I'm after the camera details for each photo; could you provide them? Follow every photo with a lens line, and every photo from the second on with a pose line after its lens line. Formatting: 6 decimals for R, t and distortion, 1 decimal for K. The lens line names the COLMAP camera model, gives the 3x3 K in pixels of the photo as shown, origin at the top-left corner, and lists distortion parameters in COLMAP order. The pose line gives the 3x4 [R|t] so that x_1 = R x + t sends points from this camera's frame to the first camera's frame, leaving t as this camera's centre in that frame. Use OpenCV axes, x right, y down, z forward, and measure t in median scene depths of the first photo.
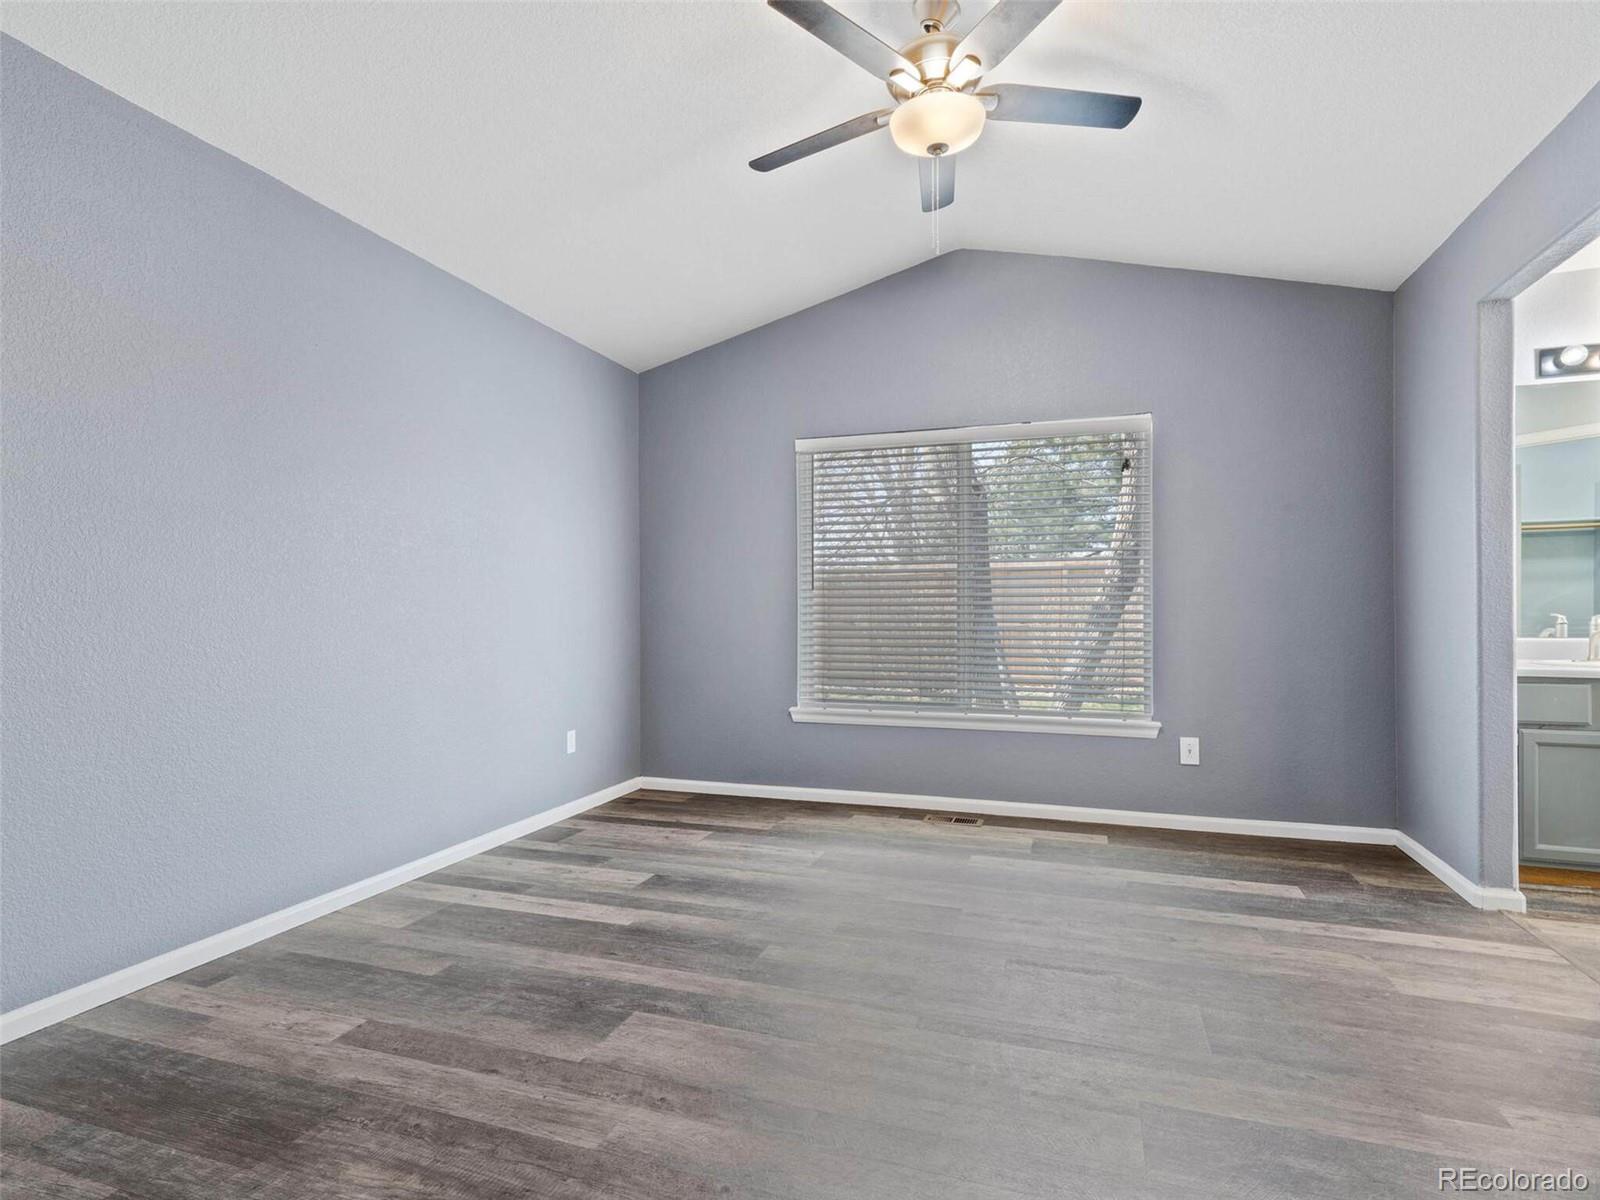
lens RADIAL K [[810.5, 0, 811.4], [0, 810.5, 601.1], [0, 0, 1]] dist [0.004487, -0.000159]
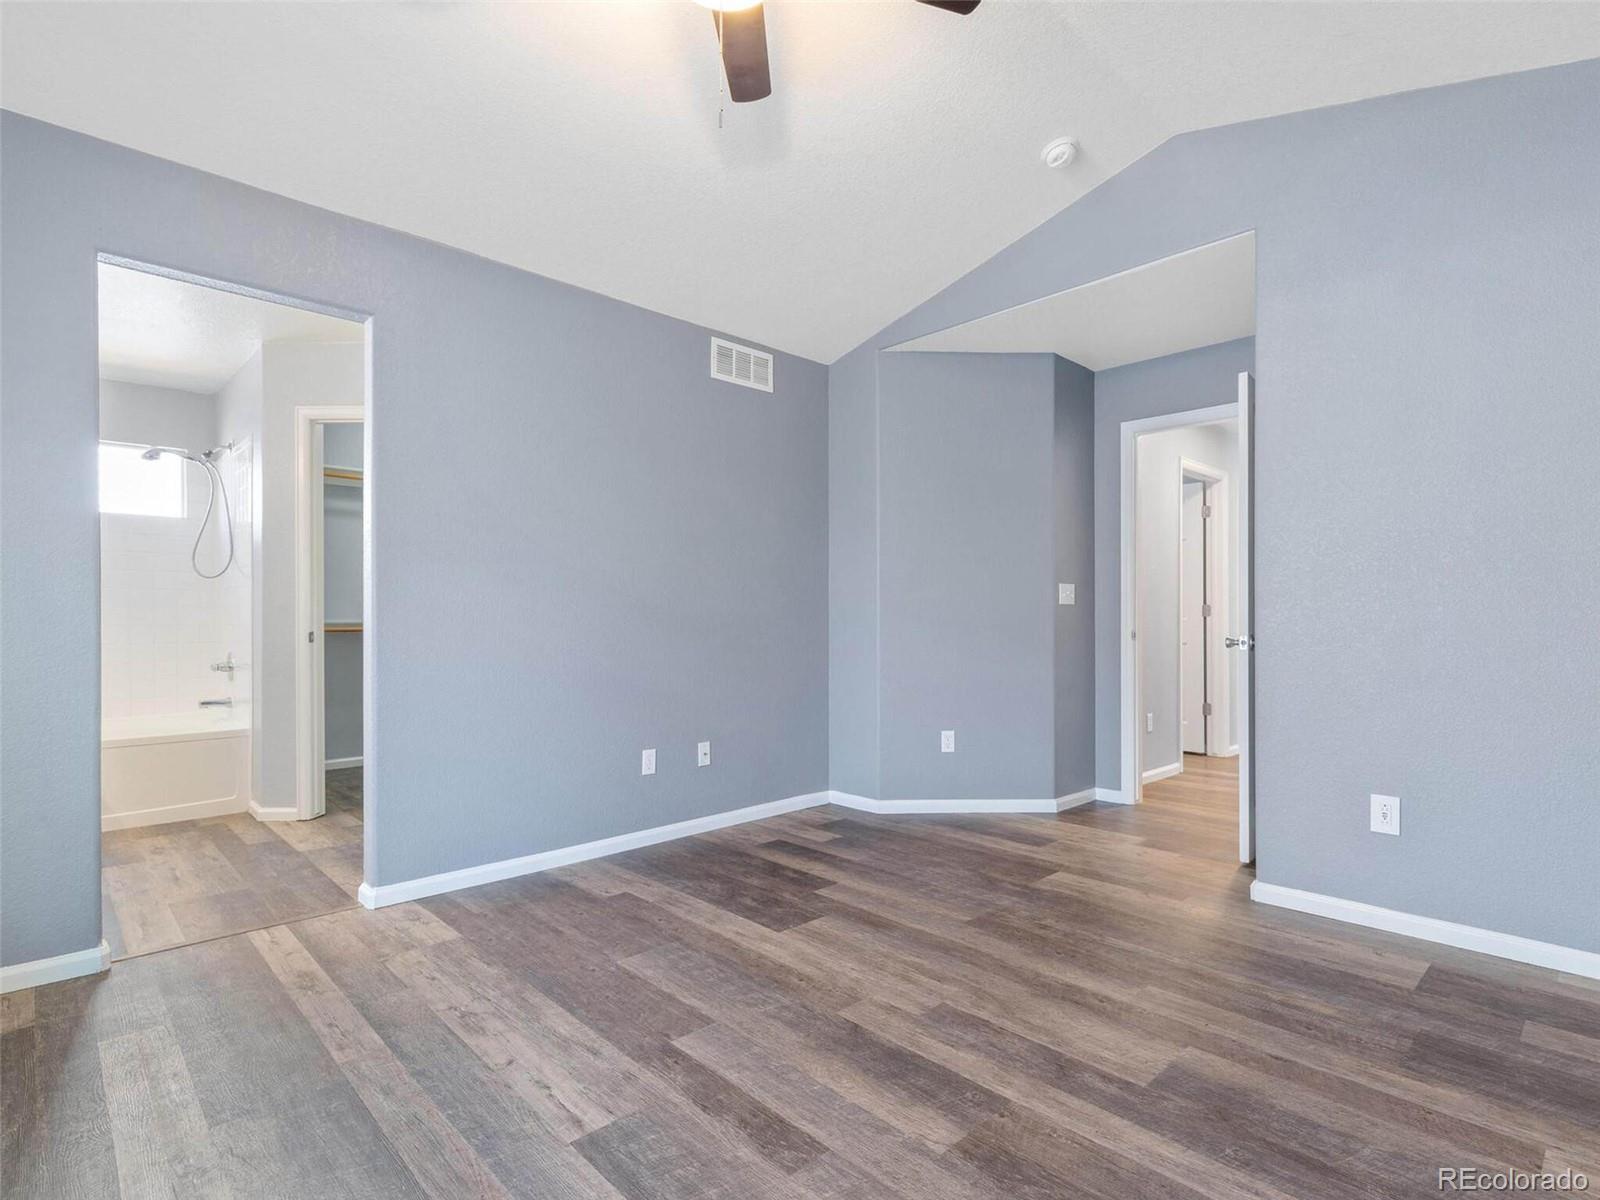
lens RADIAL K [[810.5, 0, 819.9], [0, 810.5, 616.5], [0, 0, 1]] dist [0.004487, -0.000159]
pose [[-0.891717, 0.004486, 0.452572, -0.220484], [-0.001540, 0.999915, -0.012946, 0.020646], [-0.452592, -0.012241, -0.891634, 1.403328]]
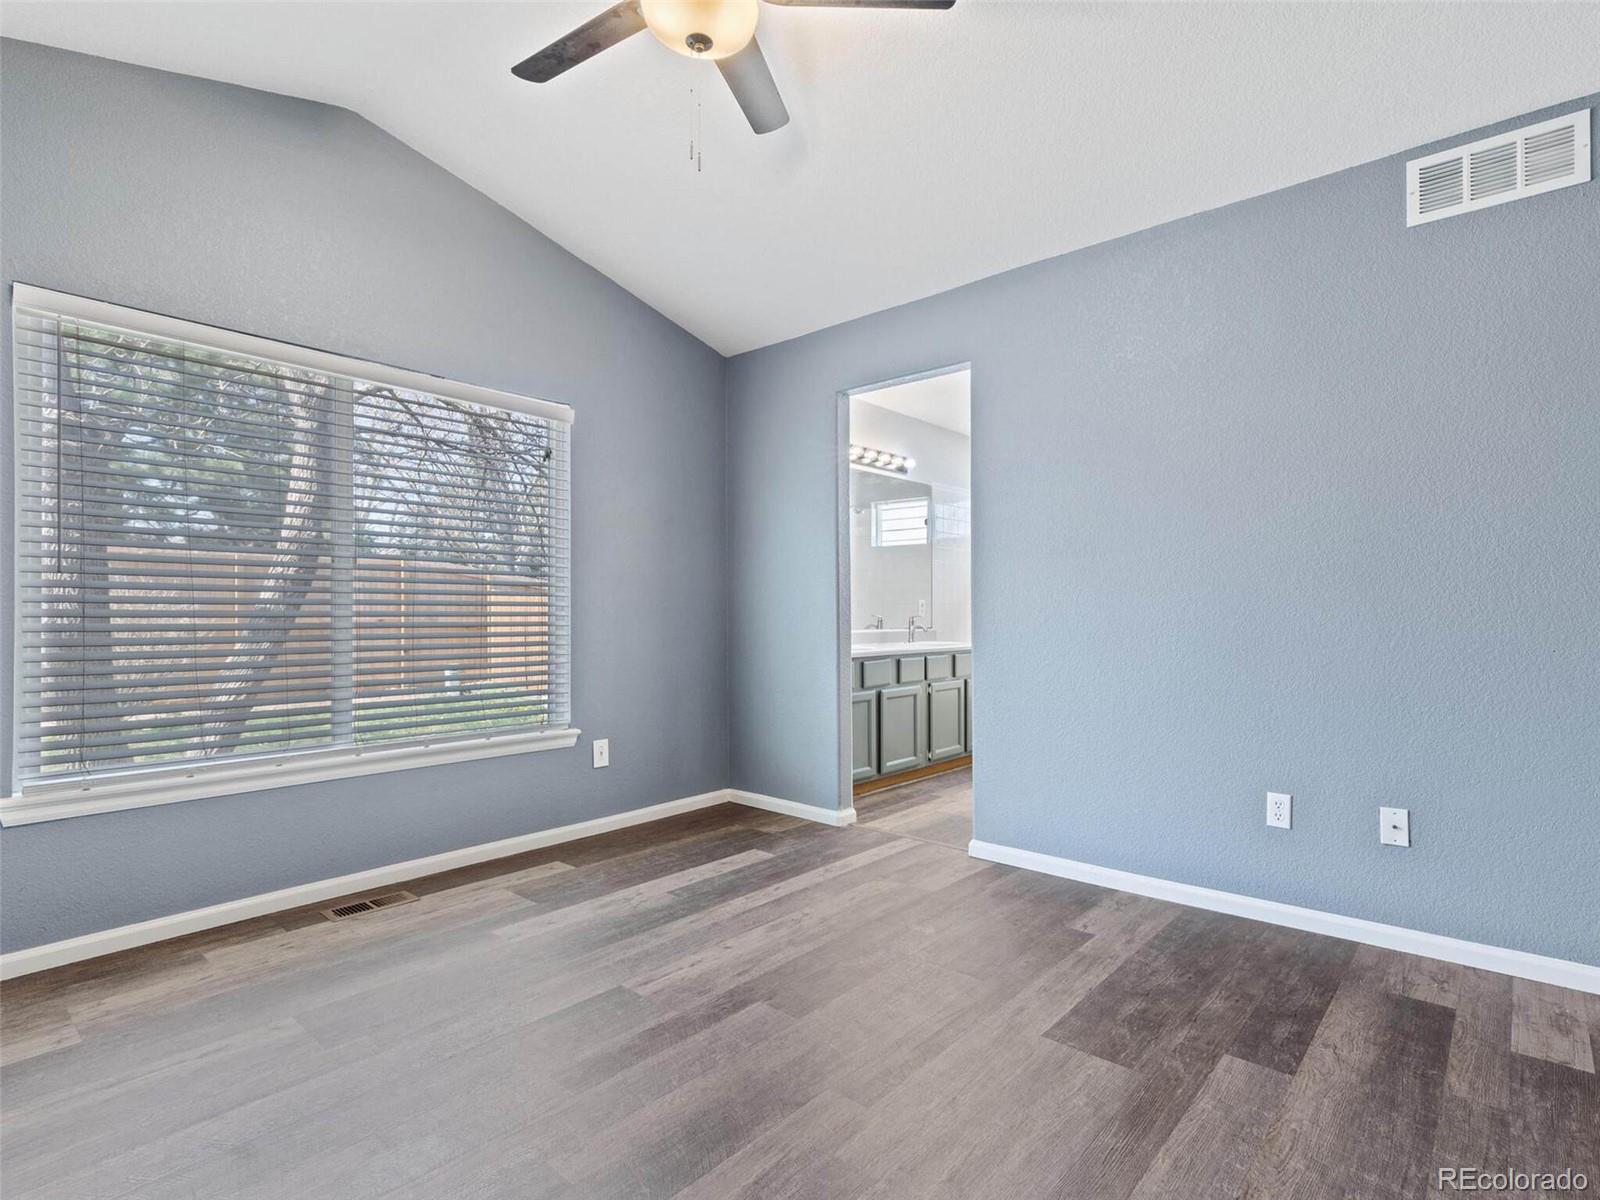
lens RADIAL K [[810.5, 0, 802.9], [0, 810.5, 603.3], [0, 0, 1]] dist [0.004487, -0.000159]
pose [[0.384695, 0.012238, 0.922963, -0.475108], [-0.009601, 0.999911, -0.009257, 0.010641], [-0.922994, -0.005300, 0.384778, 0.521749]]
